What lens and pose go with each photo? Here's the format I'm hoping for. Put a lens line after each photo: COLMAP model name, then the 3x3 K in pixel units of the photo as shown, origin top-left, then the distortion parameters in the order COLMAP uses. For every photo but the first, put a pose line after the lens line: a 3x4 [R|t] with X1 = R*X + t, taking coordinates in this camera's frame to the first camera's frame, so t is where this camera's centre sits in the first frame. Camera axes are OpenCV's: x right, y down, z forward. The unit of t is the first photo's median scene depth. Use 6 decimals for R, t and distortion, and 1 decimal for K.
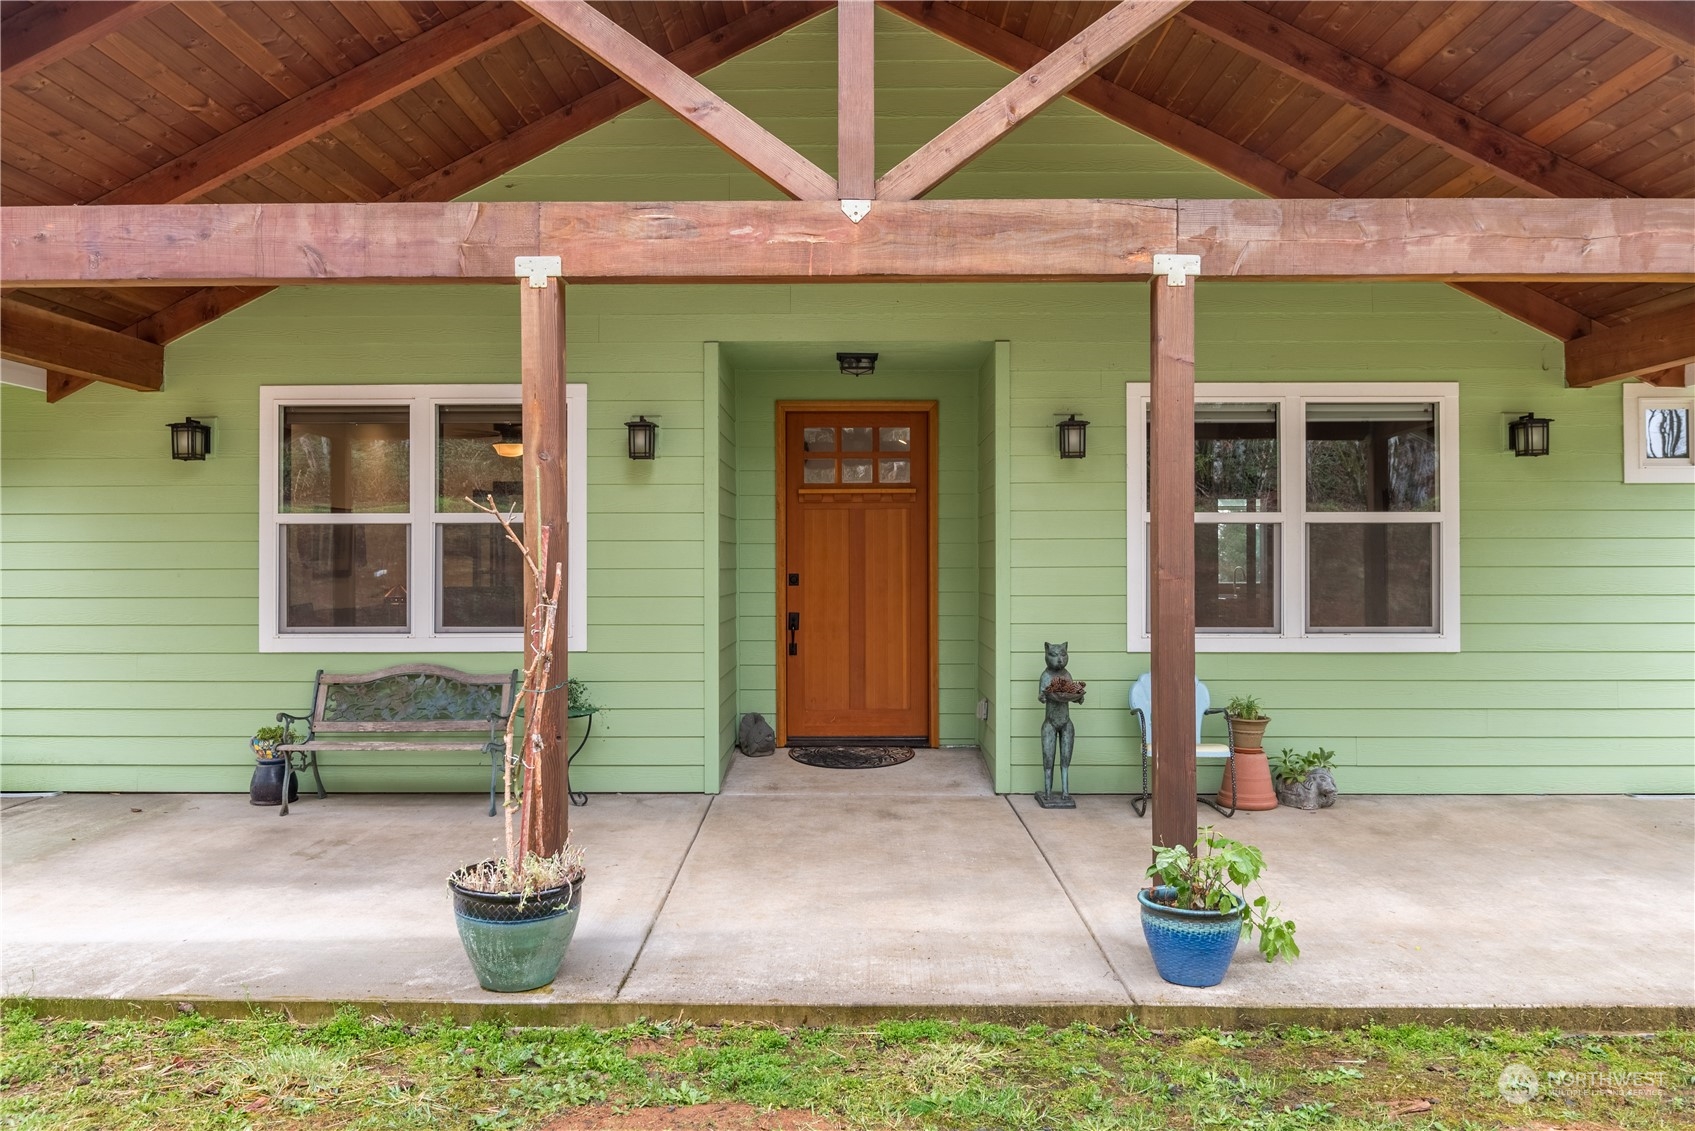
lens RADIAL K [[1230.0, 0, 847.6], [0, 1230.0, 561.1], [0, 0, 1]] dist [-0.014269, -0.009369]
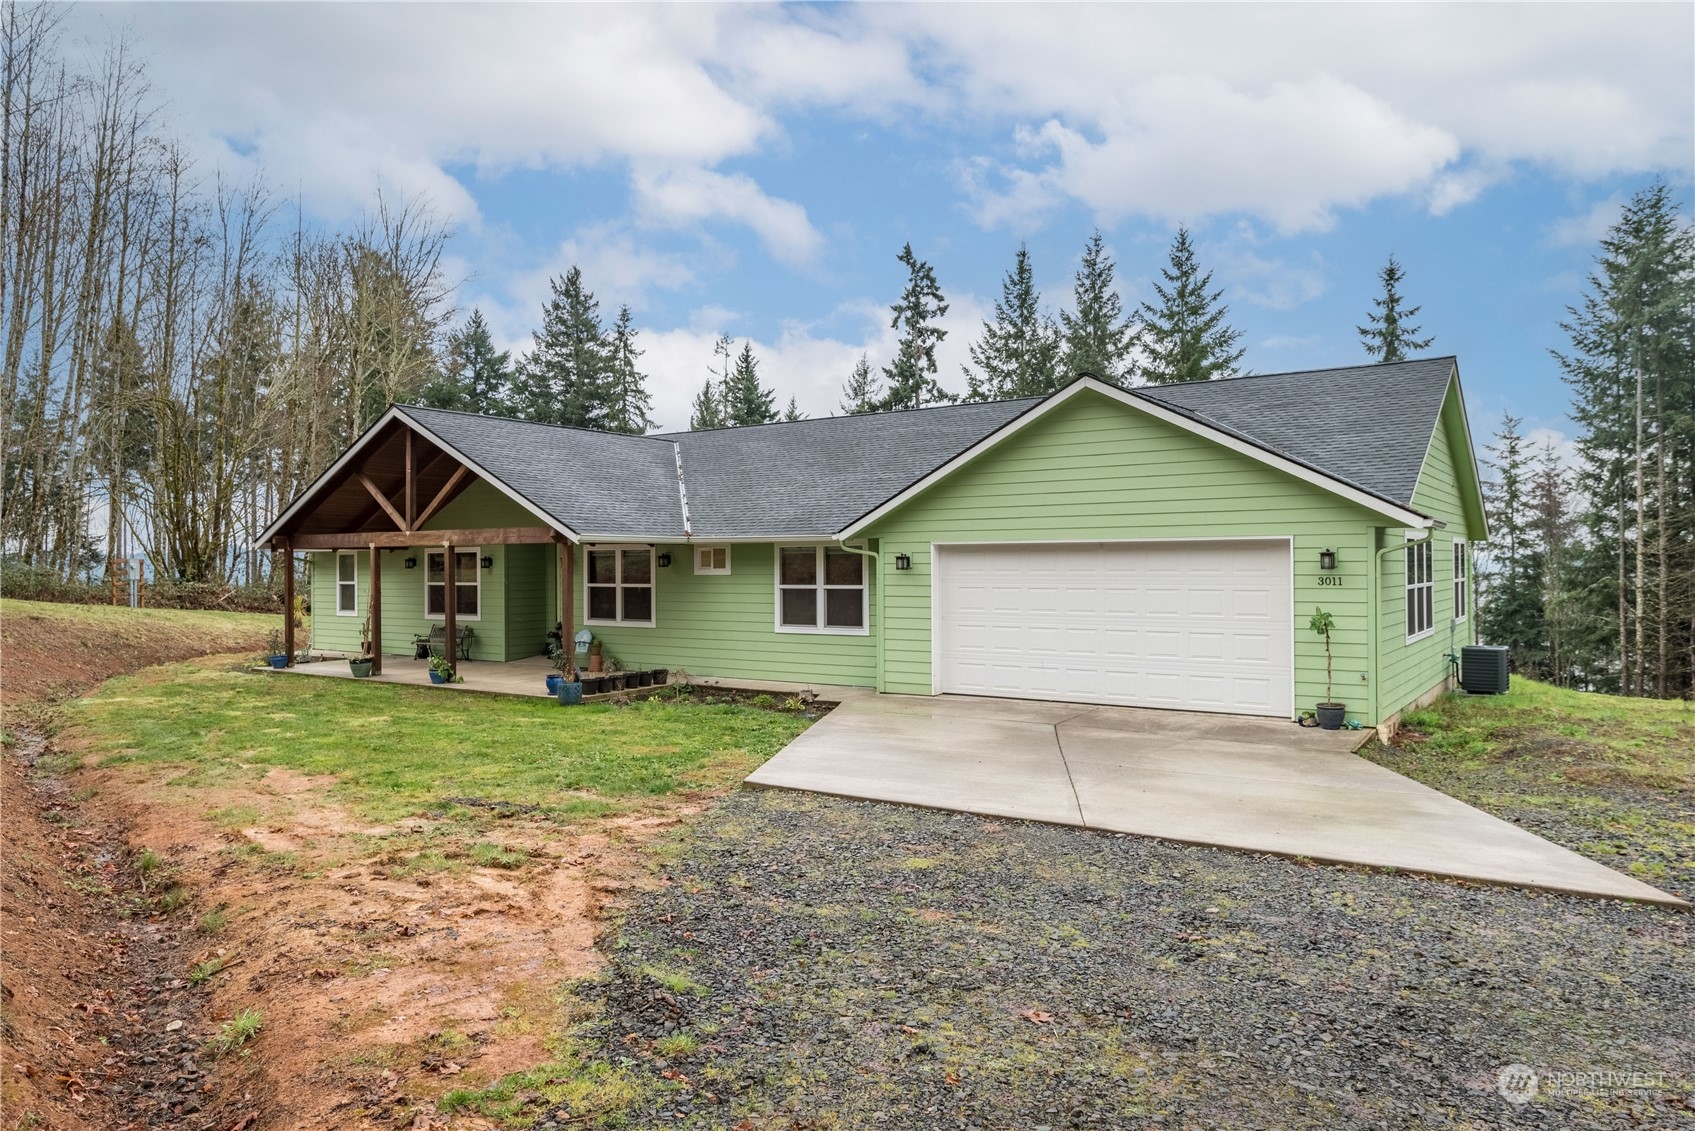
lens RADIAL K [[1141.7, 0, 847.5], [0, 1141.7, 554.5], [0, 0, 1]] dist [-0.002947, -0.008906]
pose [[0.830139, -0.008085, -0.557498, 2.671568], [0.006595, 0.999967, -0.004681, -0.103360], [0.557518, 0.000209, 0.830165, -1.236223]]
